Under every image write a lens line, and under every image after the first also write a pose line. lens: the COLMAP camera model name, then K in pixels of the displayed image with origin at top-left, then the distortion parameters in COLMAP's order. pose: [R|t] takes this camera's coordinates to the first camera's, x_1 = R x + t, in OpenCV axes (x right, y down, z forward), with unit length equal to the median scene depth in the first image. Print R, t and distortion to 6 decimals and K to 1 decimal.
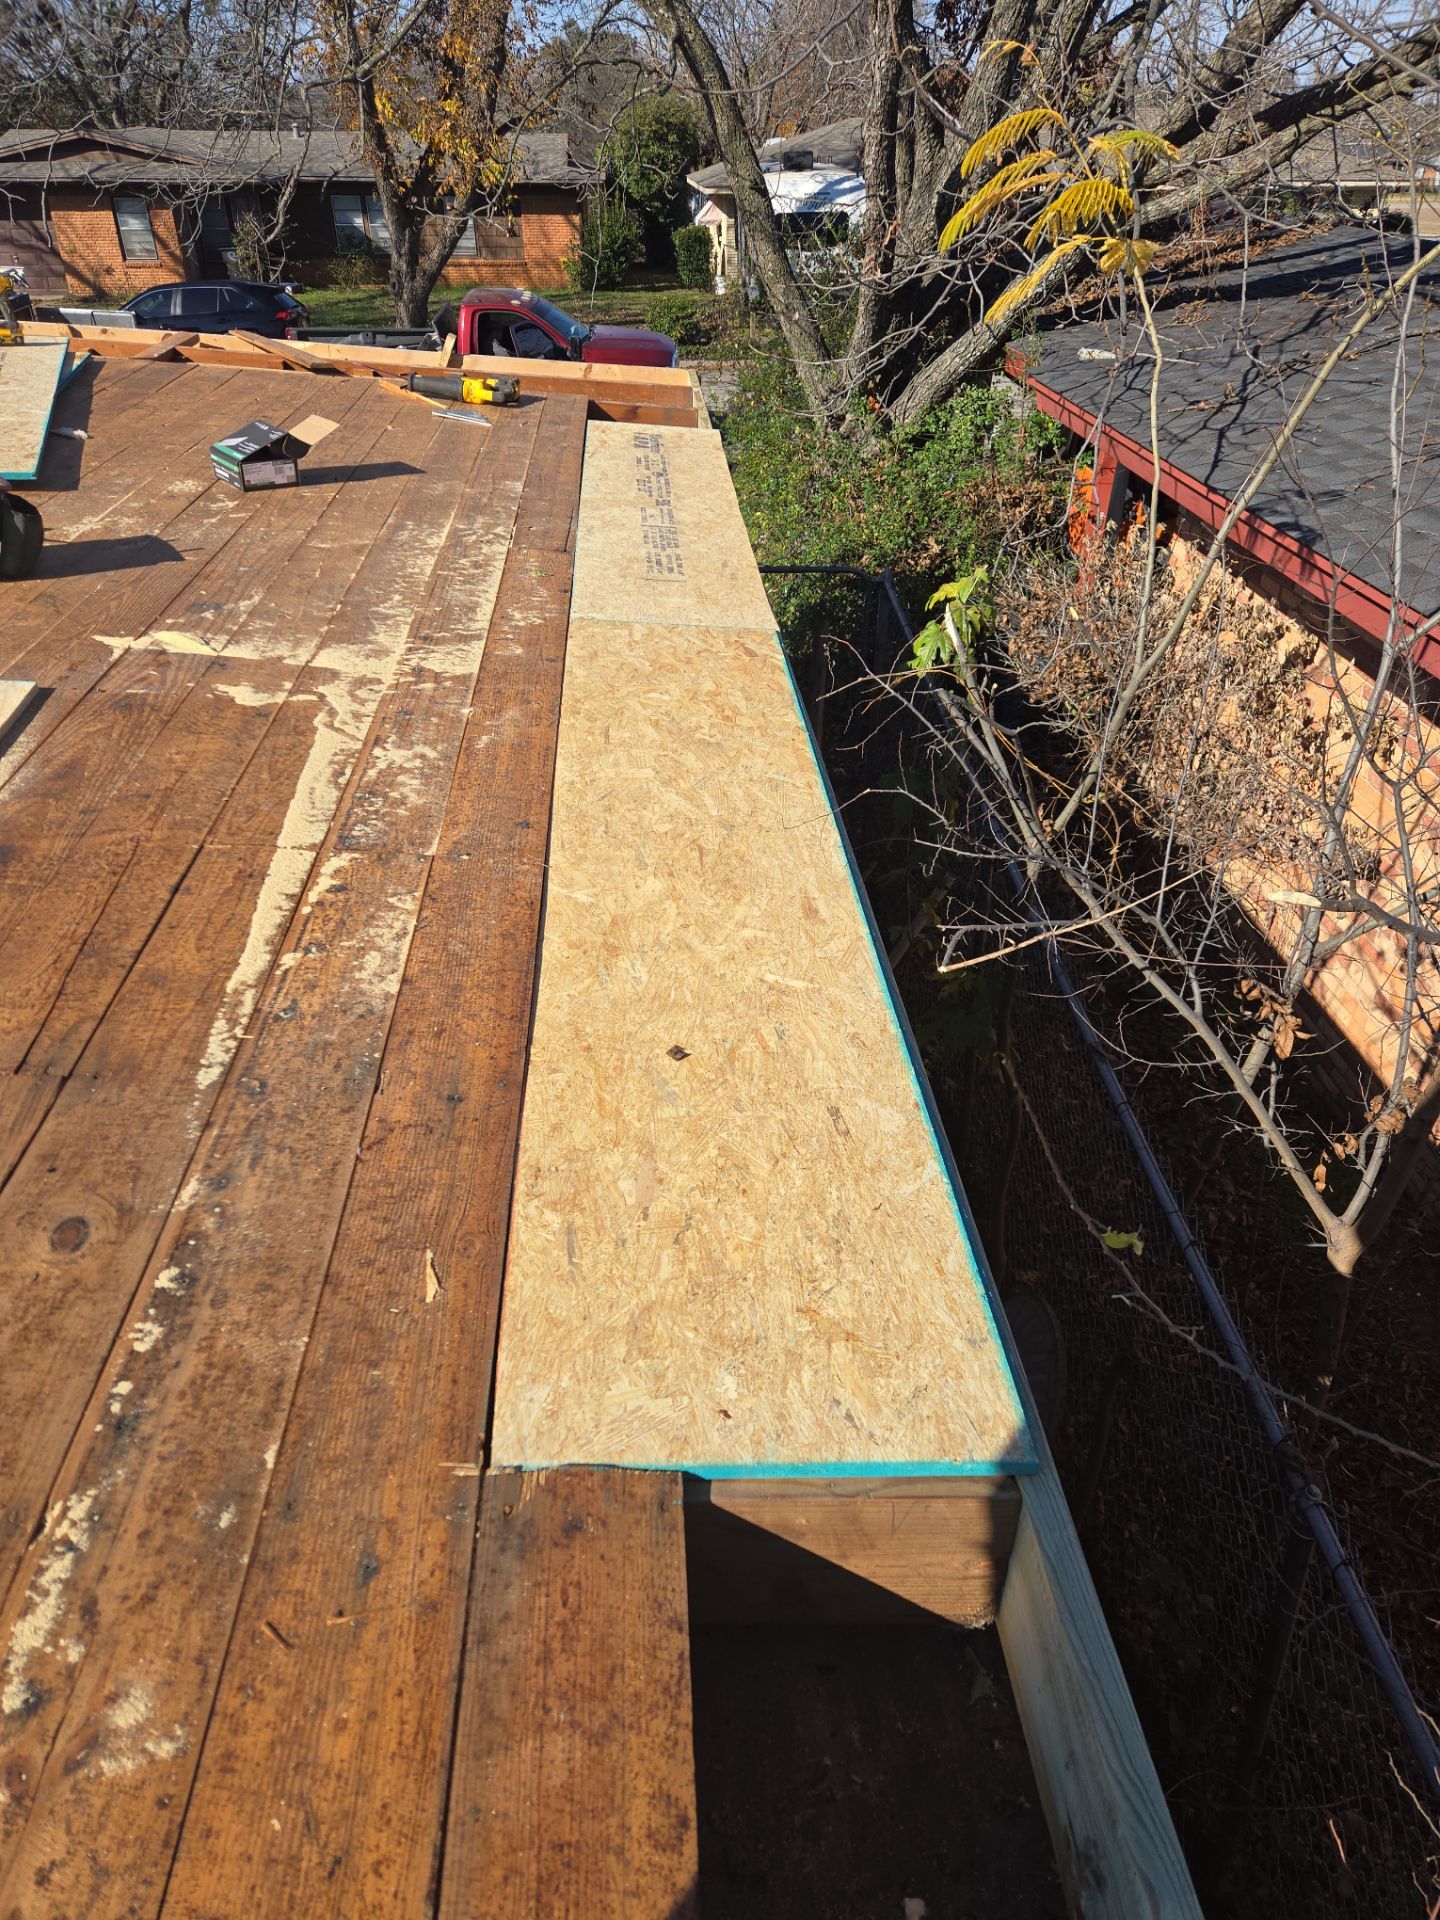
lens RADIAL K [[1258.2, 0, 796.3], [0, 1258.2, 964.9], [0, 0, 1]] dist [0.113961, -0.073086]
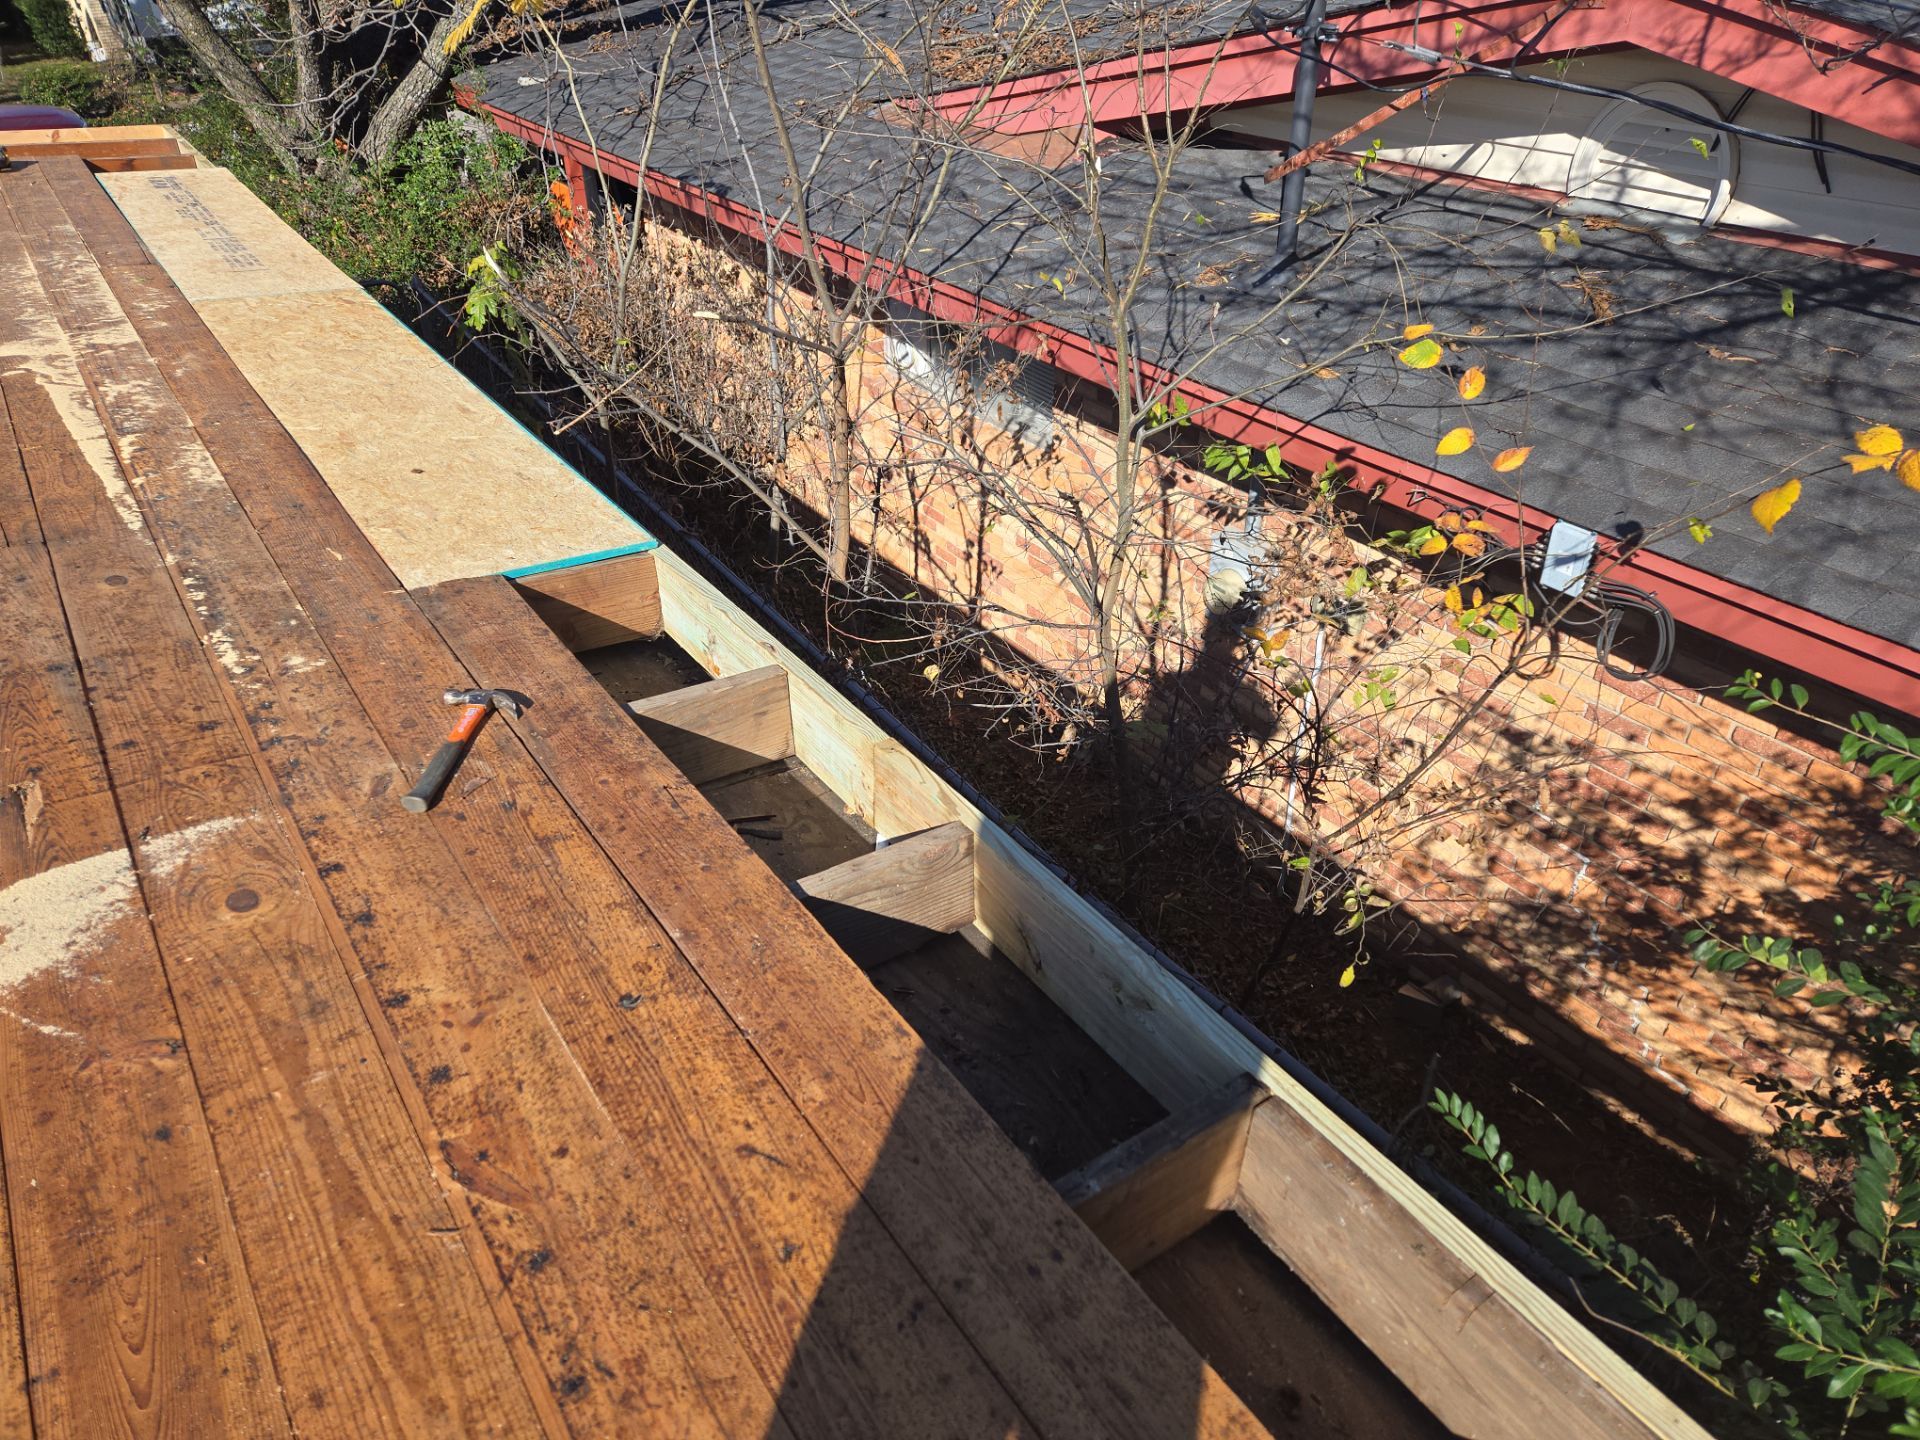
lens RADIAL K [[1258.2, 0, 961.9], [0, 1258.2, 746.1], [0, 0, 1]] dist [0.113961, -0.073086]
pose [[0.877777, -0.299170, 0.374173, -0.090577], [0.289051, 0.953590, 0.084353, 0.214749], [-0.382043, 0.034112, 0.923515, -0.406029]]
